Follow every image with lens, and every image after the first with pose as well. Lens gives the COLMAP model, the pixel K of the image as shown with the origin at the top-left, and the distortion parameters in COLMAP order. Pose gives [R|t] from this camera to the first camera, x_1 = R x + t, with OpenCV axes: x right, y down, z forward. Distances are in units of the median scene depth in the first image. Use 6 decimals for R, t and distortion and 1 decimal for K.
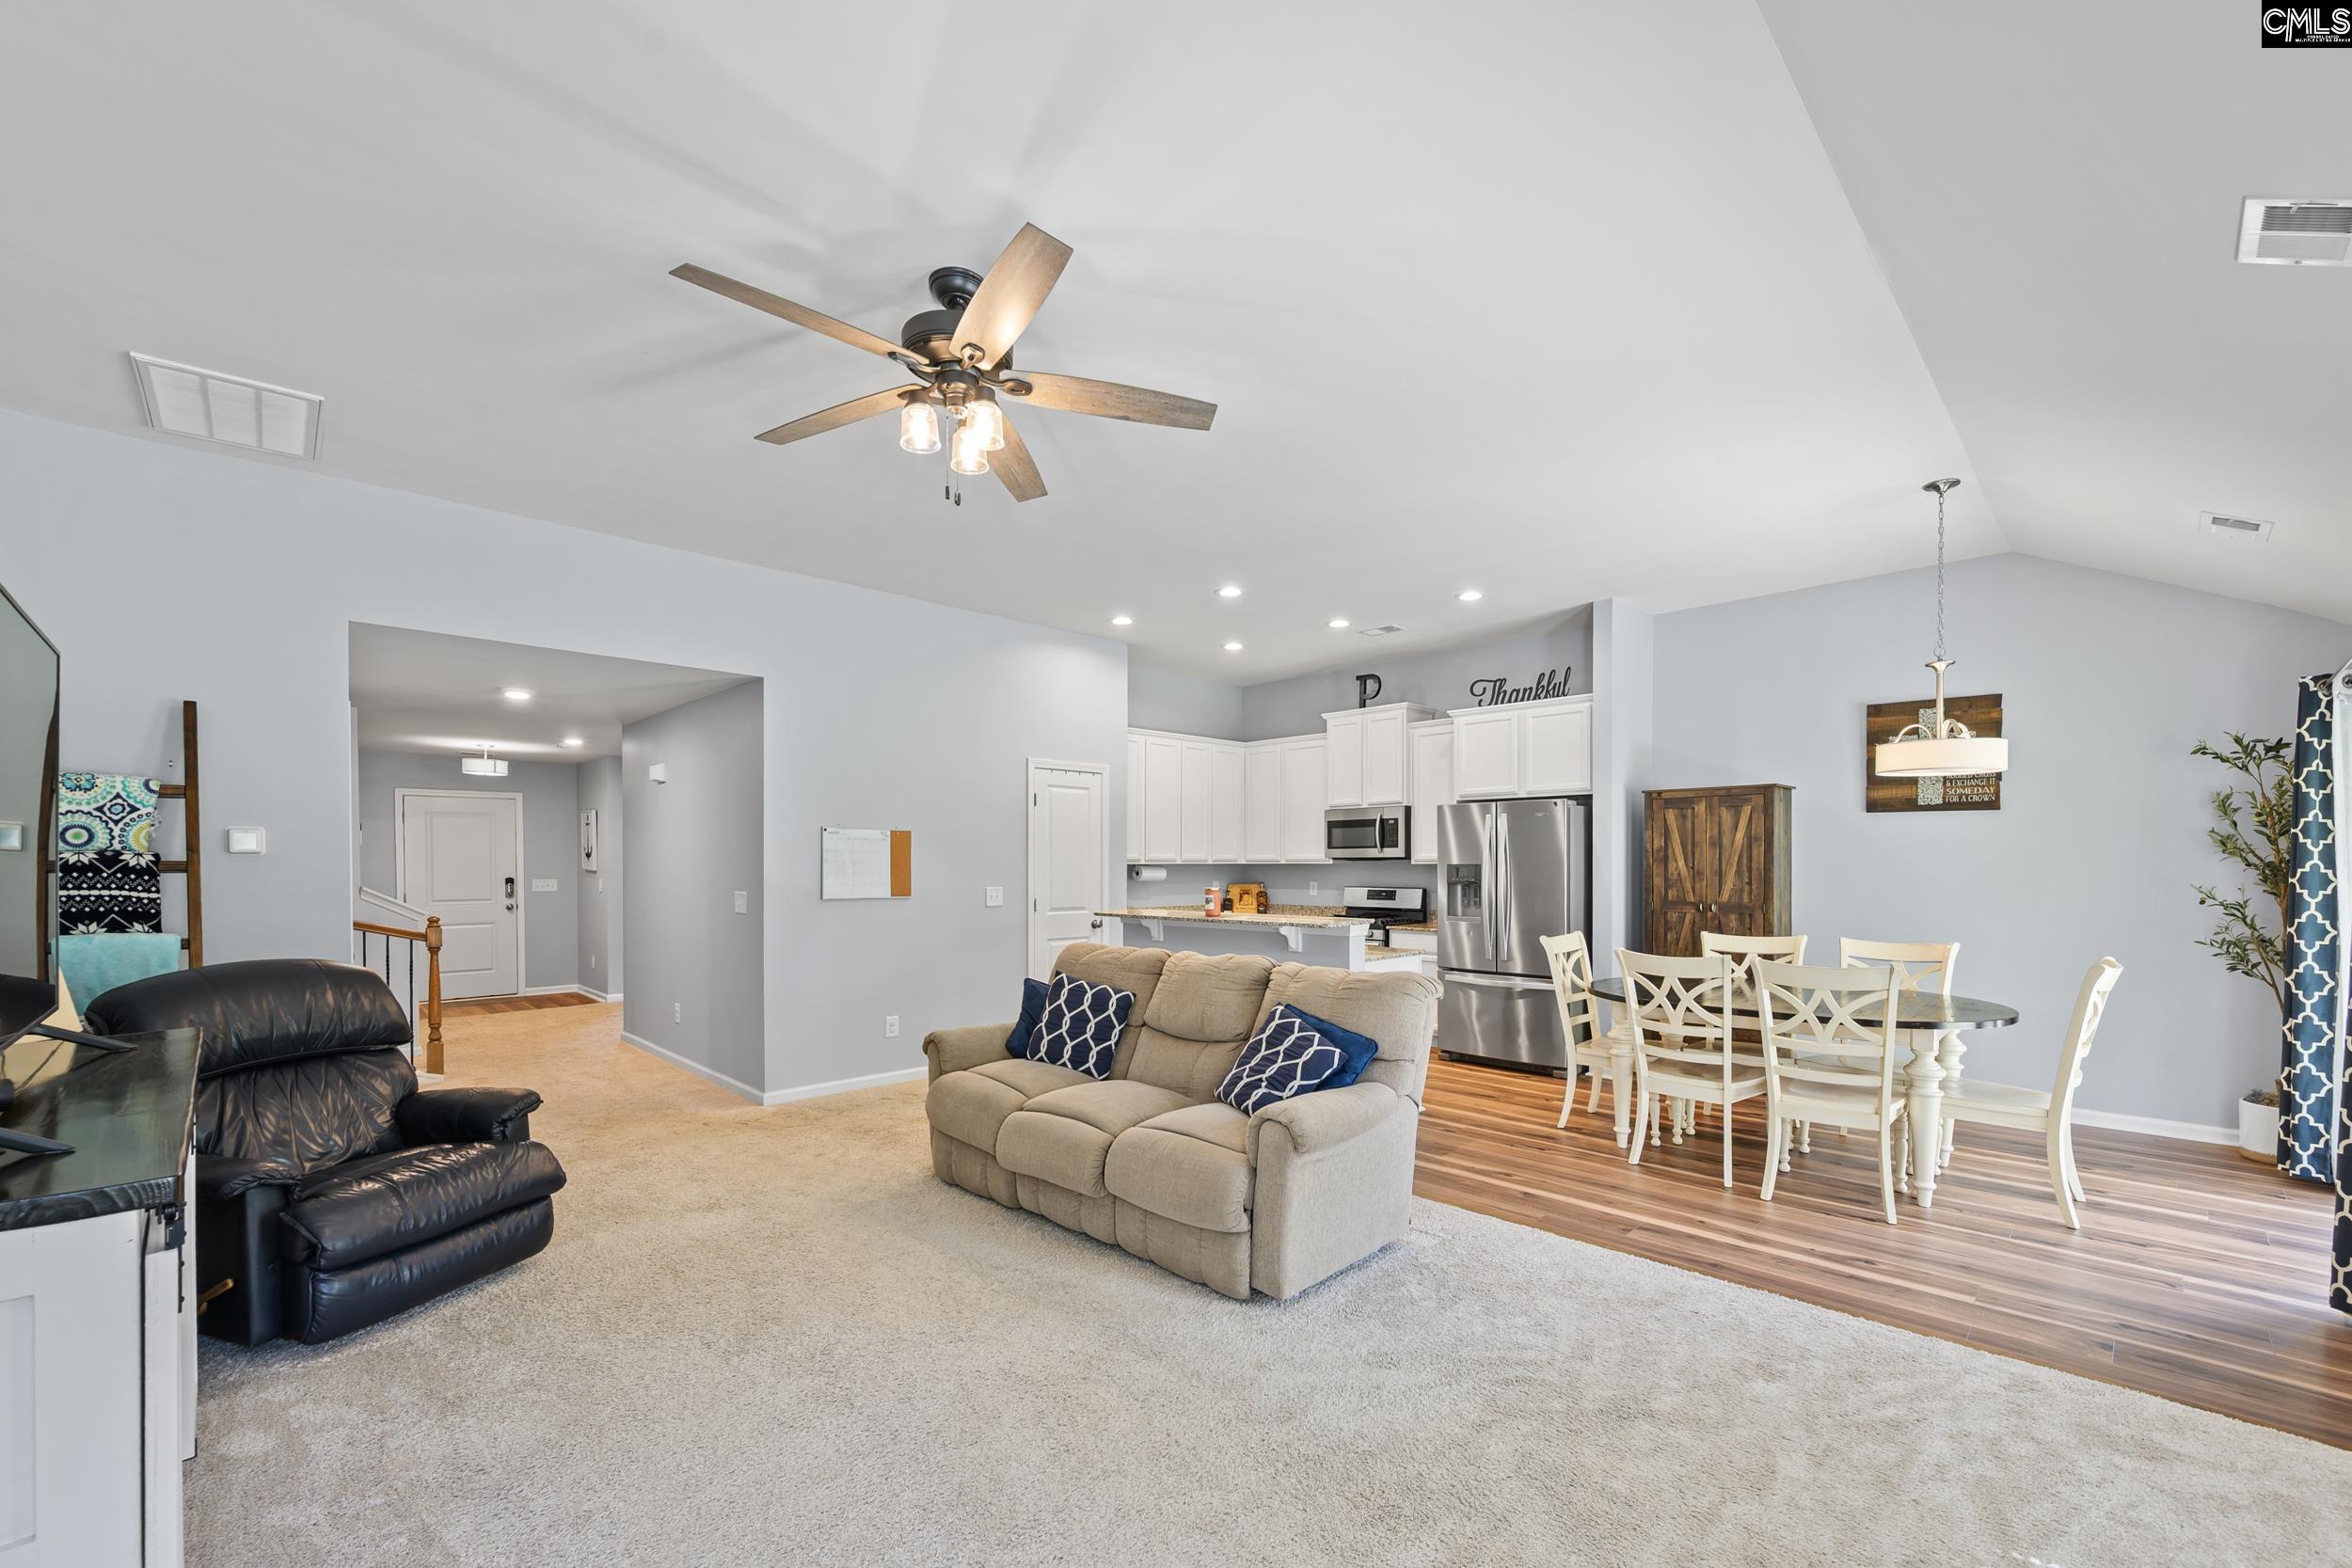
lens RADIAL K [[961.1, 0, 1180.7], [0, 961.1, 869.8], [0, 0, 1]] dist [0.000152, -0.000031]
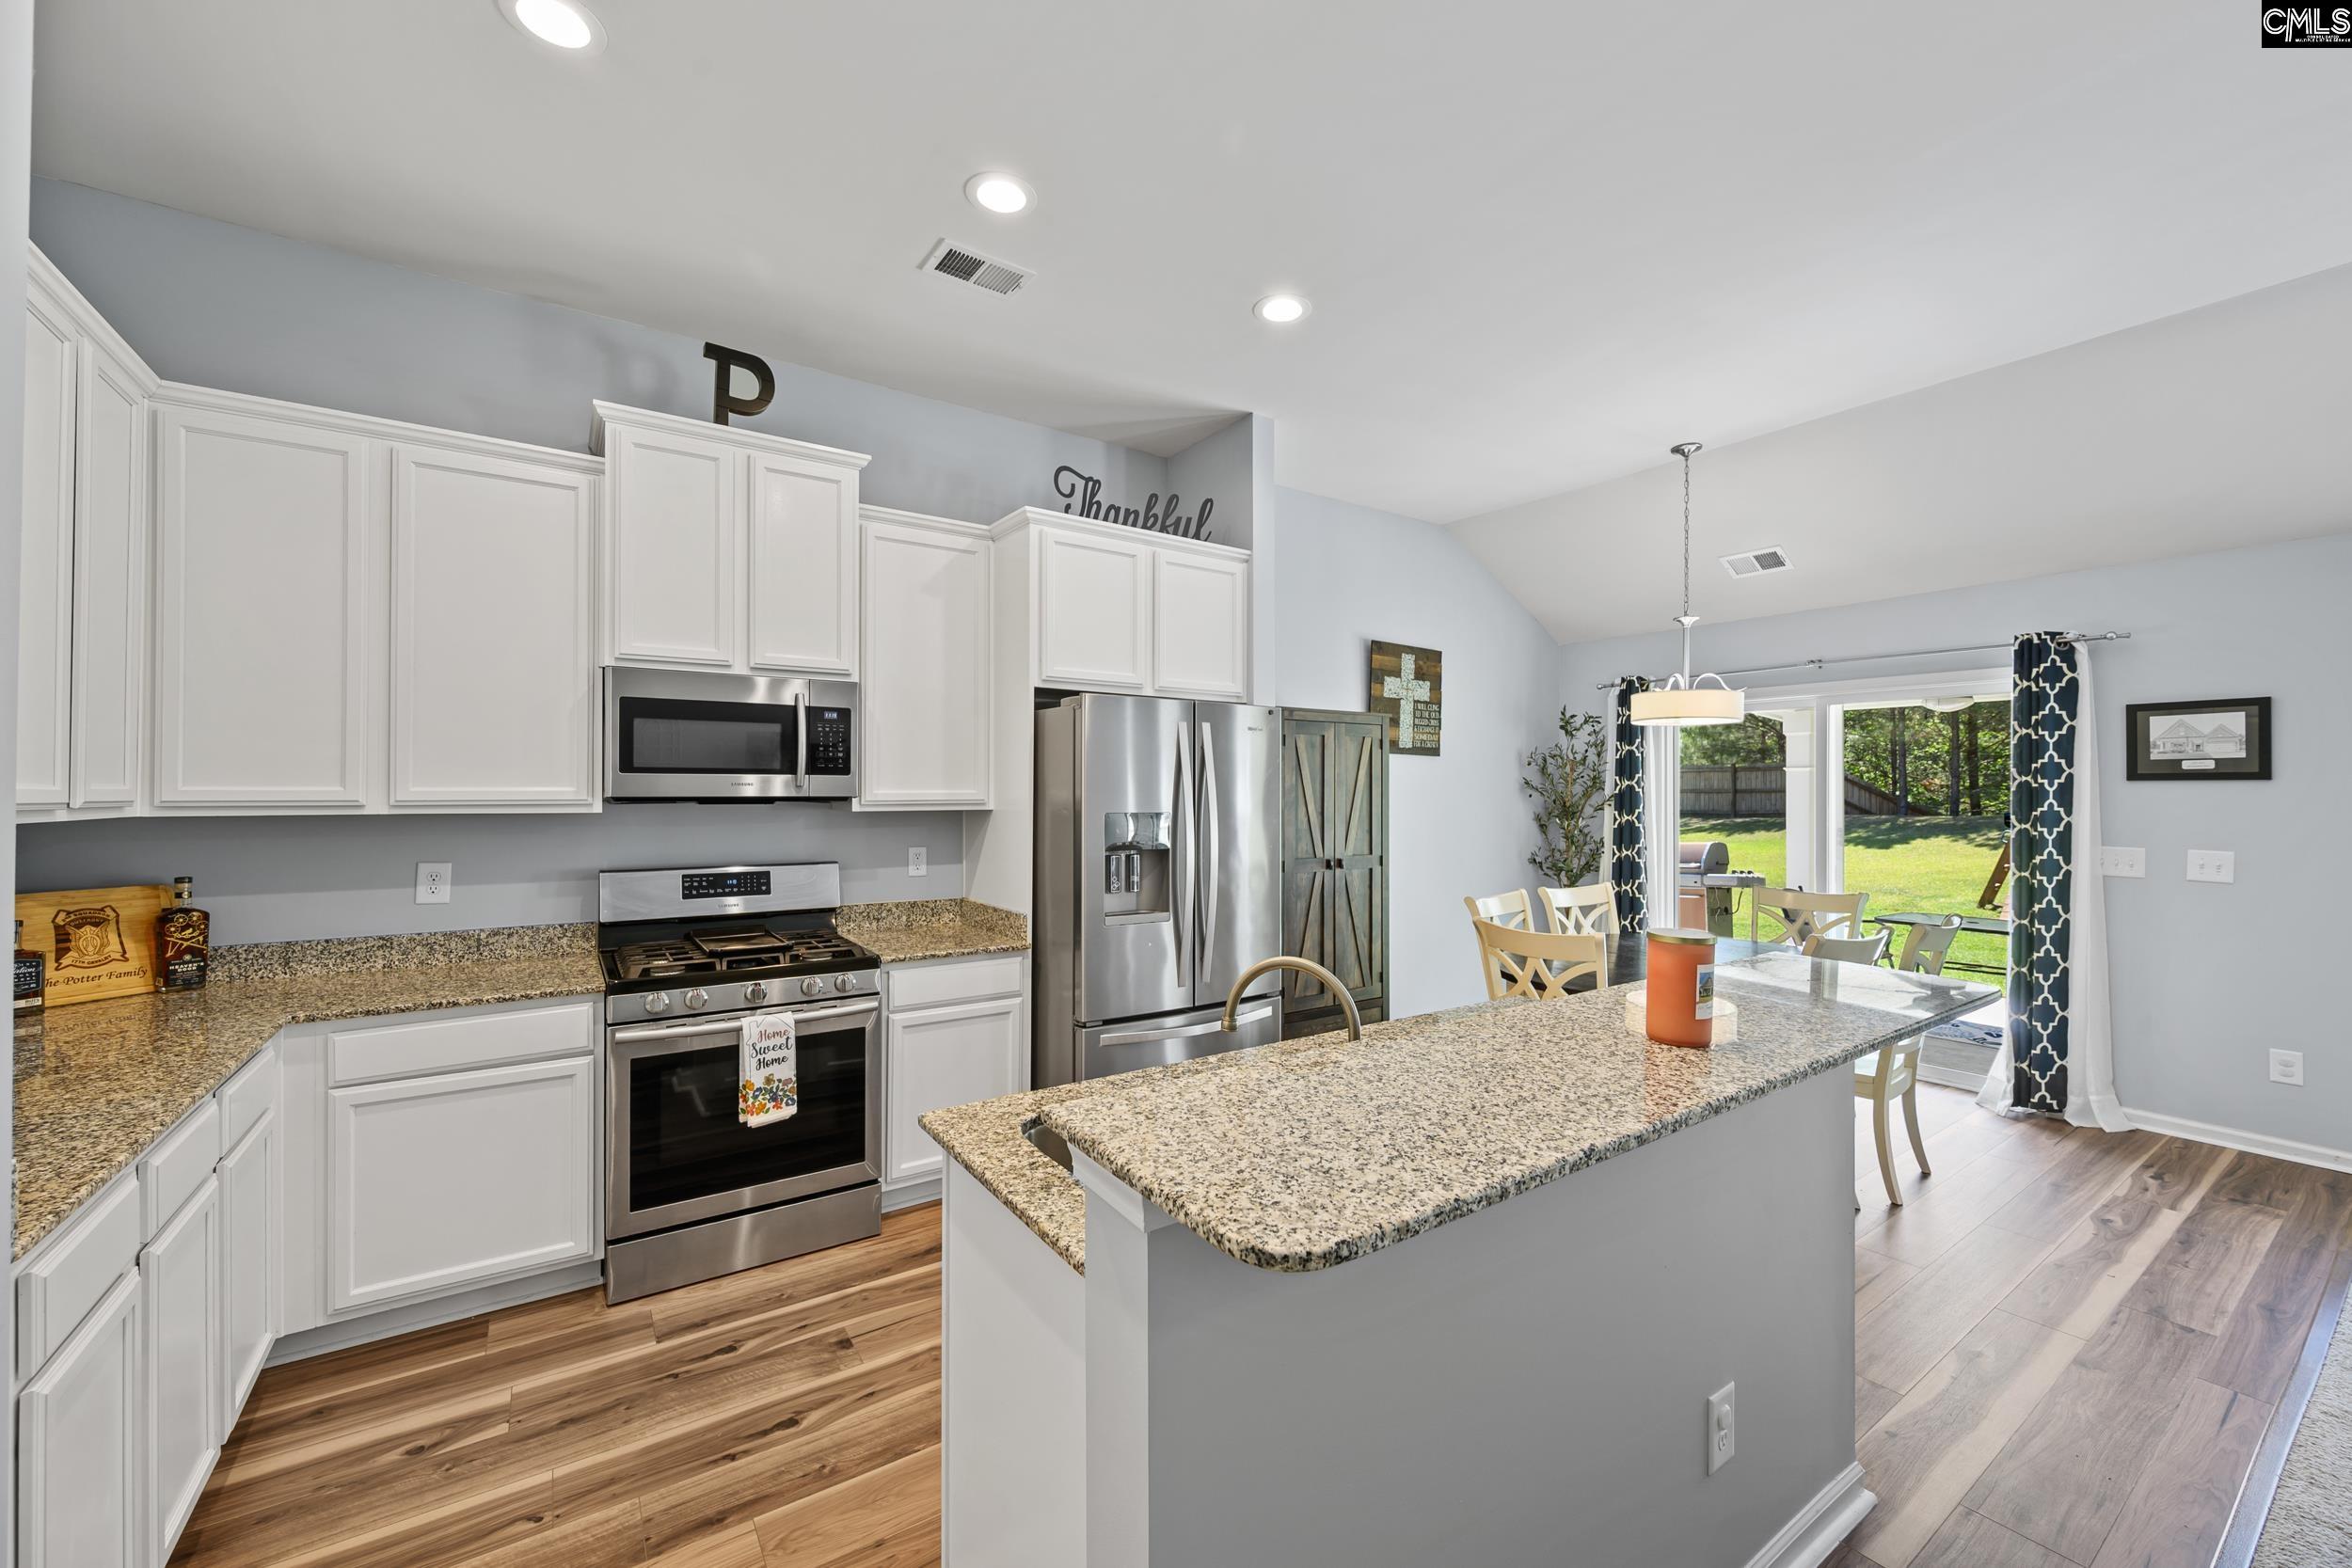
lens RADIAL K [[930.0, 0, 1176.0], [0, 930.0, 784.0], [0, 0, 1]] dist [-0.001690, 0.000122]
pose [[0.168397, 0.009633, 0.985672, -0.213591], [0.002140, 0.999946, -0.010138, -0.018053], [-0.985717, 0.003817, 0.168368, 0.973541]]
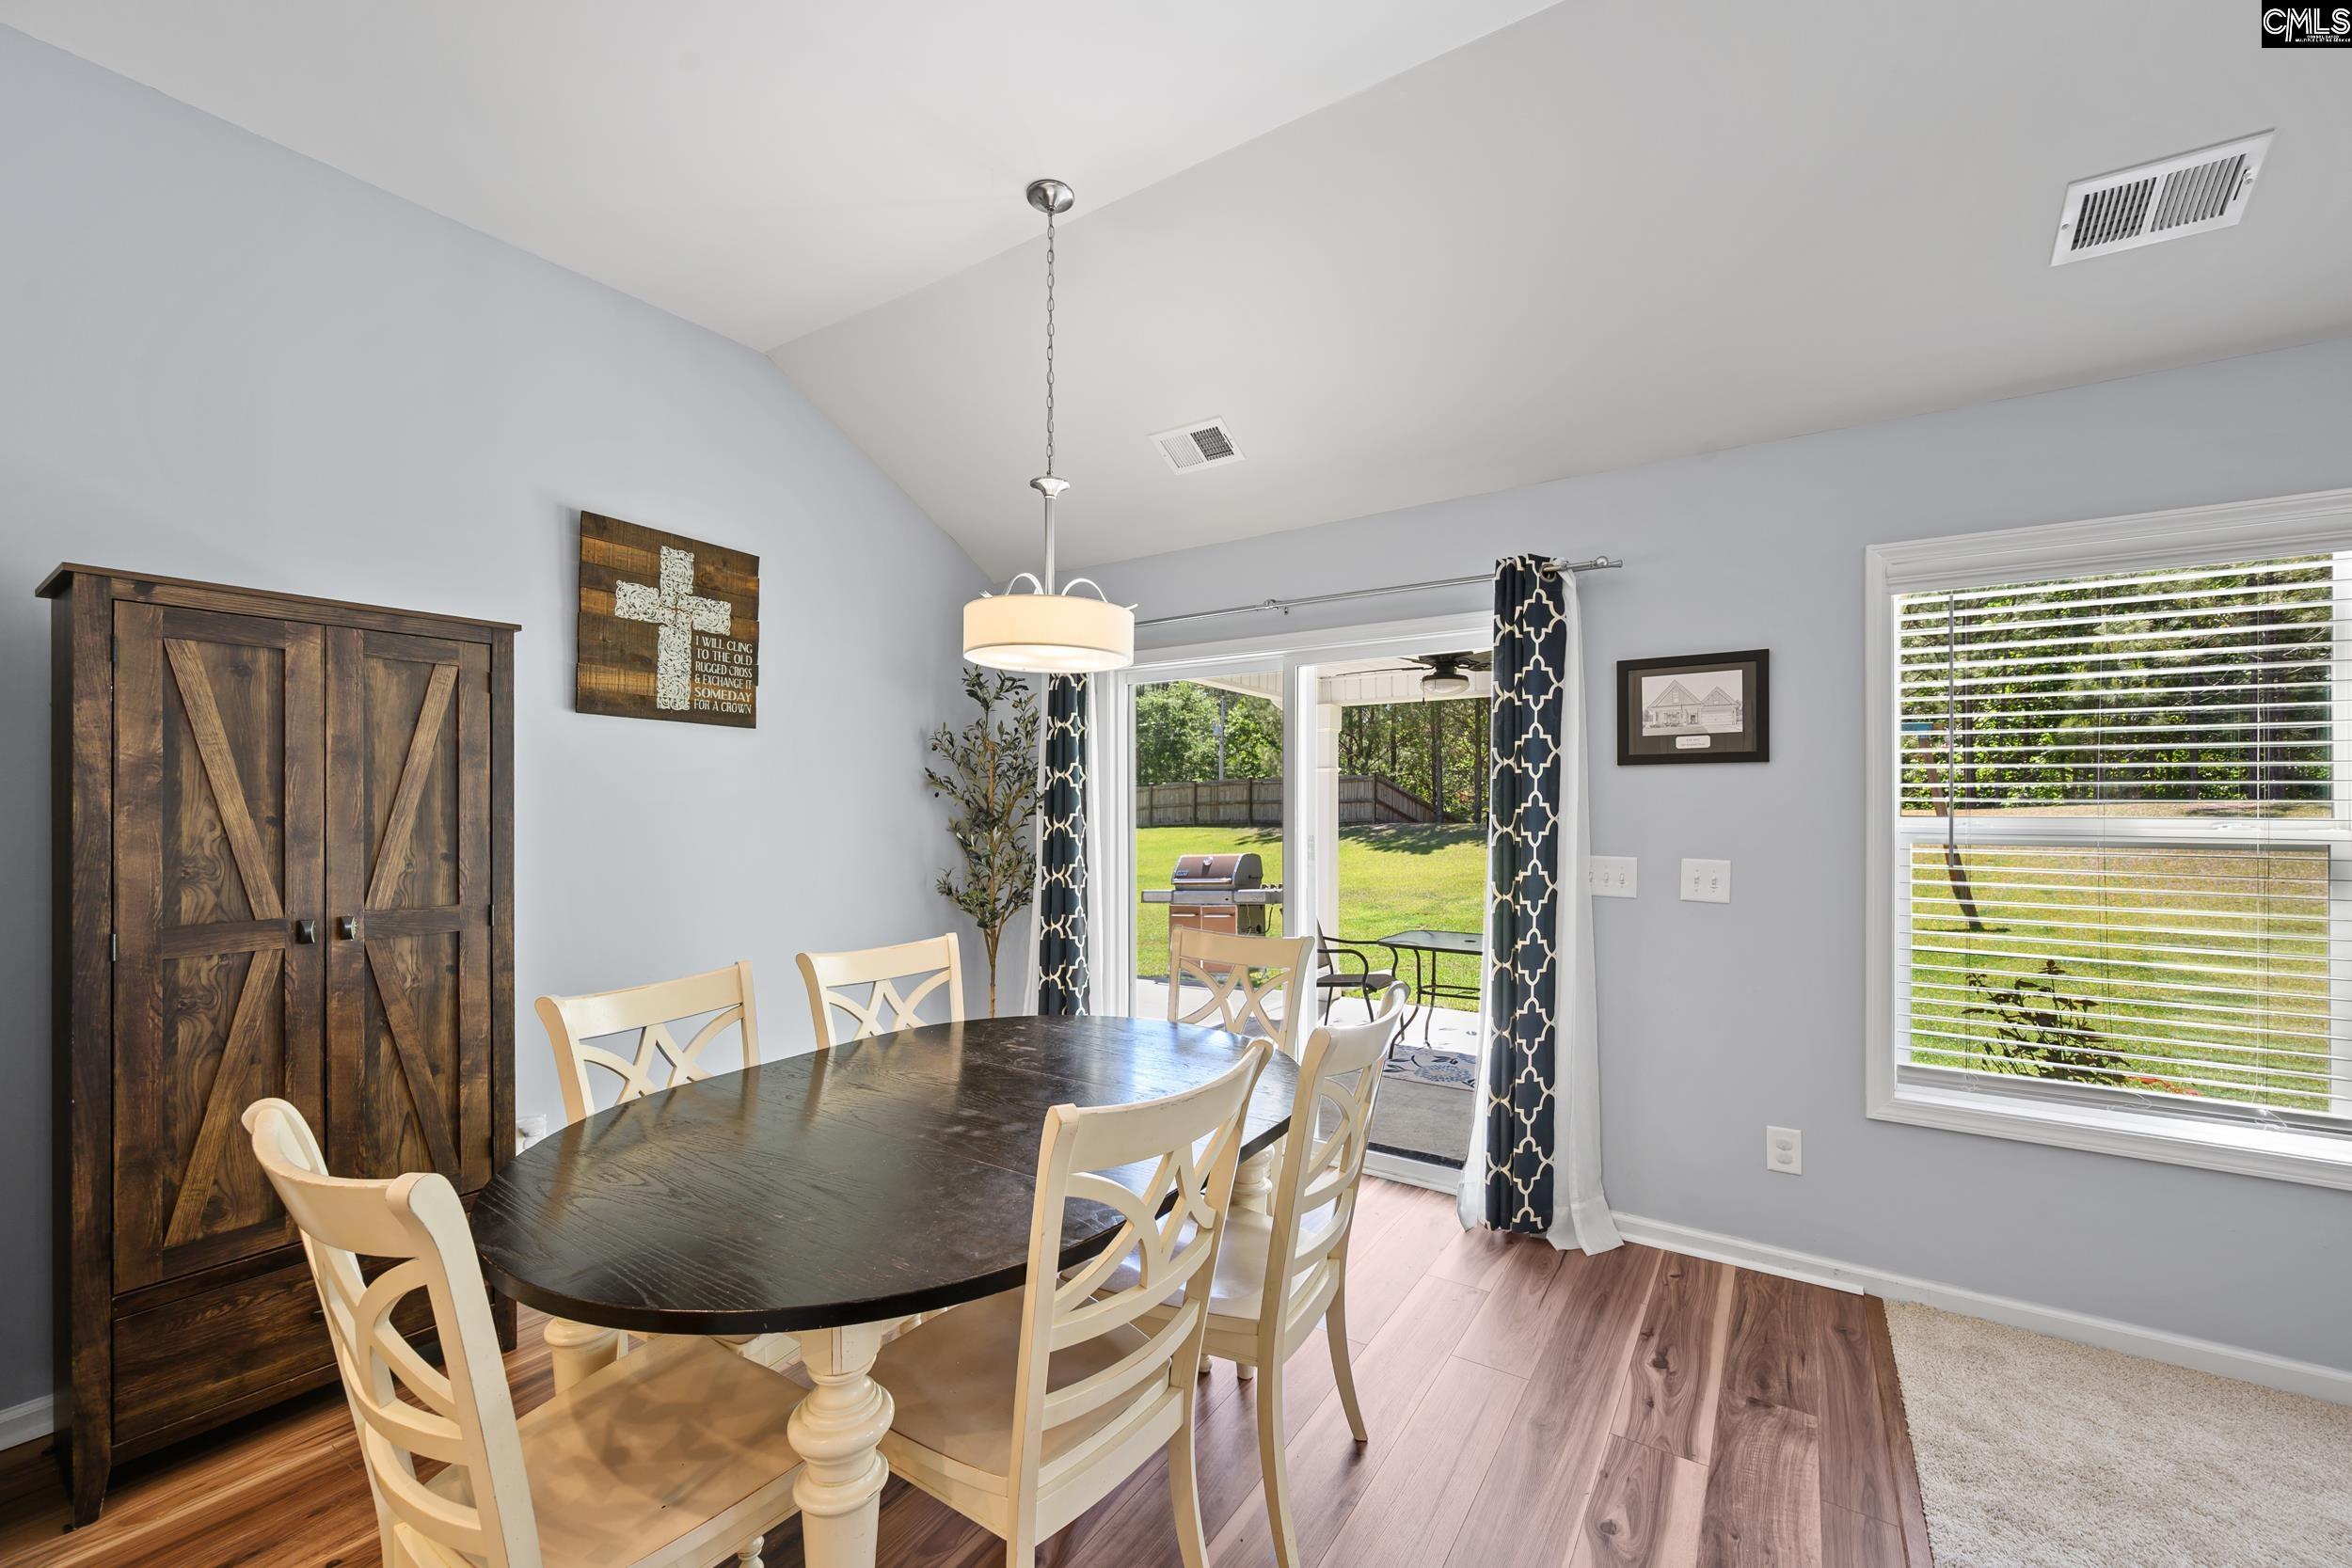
lens RADIAL K [[940.6, 0, 1177.7], [0, 940.6, 801.5], [0, 0, 1]] dist [0.000356, 0.000054]
pose [[-0.212729, 0.006144, 0.977092, 0.128229], [0.005716, 0.999971, -0.005043, -0.005480], [-0.977095, 0.004513, -0.212758, 0.741314]]
